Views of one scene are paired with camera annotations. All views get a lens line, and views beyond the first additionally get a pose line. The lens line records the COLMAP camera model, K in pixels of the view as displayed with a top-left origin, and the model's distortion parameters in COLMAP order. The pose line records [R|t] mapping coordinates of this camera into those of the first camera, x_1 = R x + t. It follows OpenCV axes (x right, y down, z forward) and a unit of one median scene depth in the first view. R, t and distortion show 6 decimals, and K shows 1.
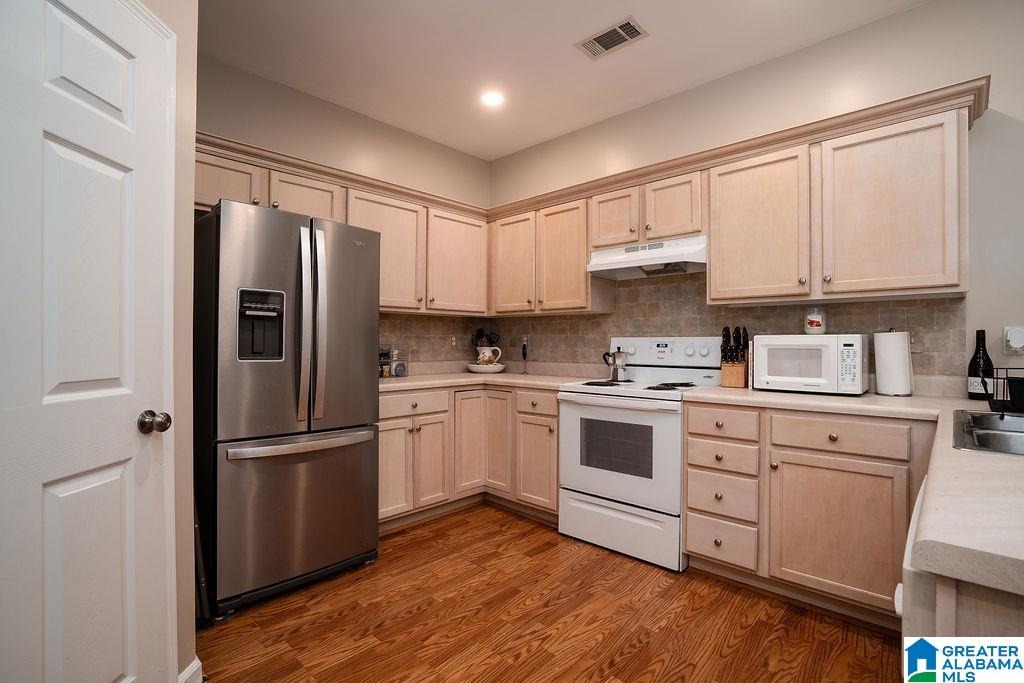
lens RADIAL K [[475.0, 0, 515.9], [0, 475.0, 342.5], [0, 0, 1]] dist [-0.062685, 0.022562]
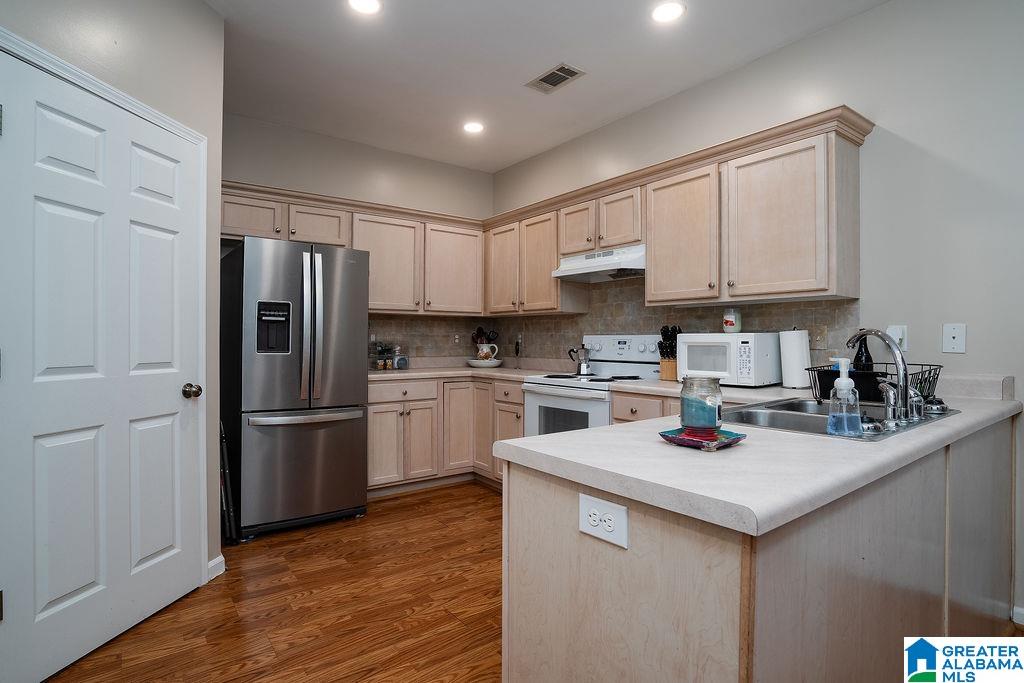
lens RADIAL K [[510.5, 0, 501.2], [0, 510.5, 339.6], [0, 0, 1]] dist [-0.059515, 0.000318]
pose [[0.984507, -0.000452, -0.175344, 0.257487], [0.000412, 1.000000, -0.000266, -0.000800], [0.175344, 0.000190, 0.984507, -0.228482]]
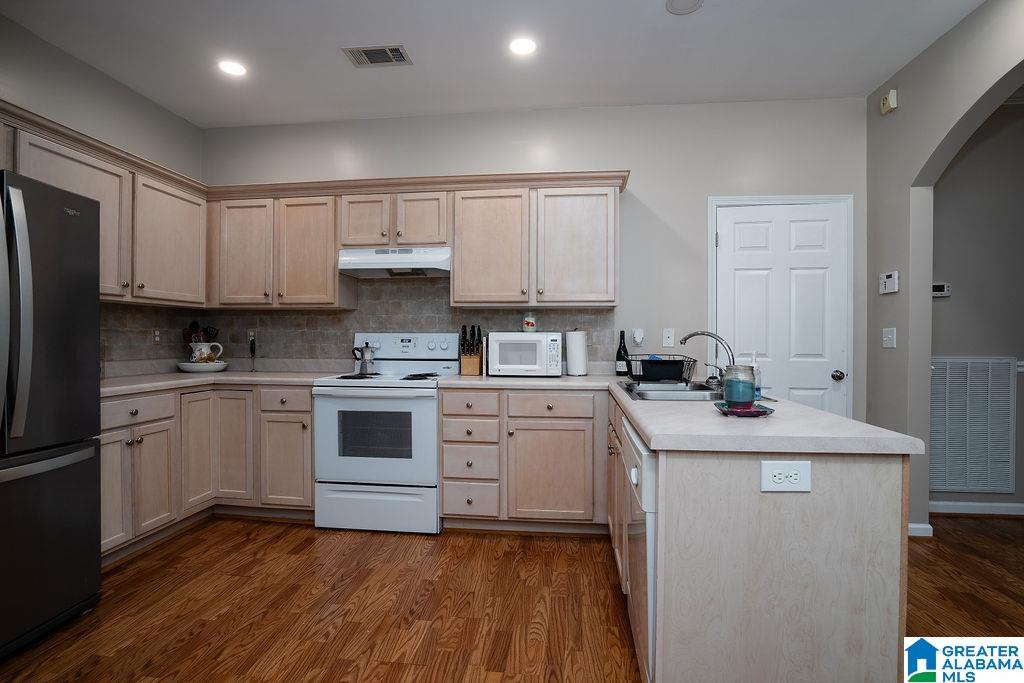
lens RADIAL K [[490.7, 0, 512.0], [0, 490.7, 341.5], [0, 0, 1]] dist [-0.063918, 0.034193]
pose [[0.803444, -0.001601, 0.595378, -0.185453], [-0.002674, 0.999977, 0.006296, 0.000202], [-0.595375, -0.006651, 0.803421, -0.074813]]
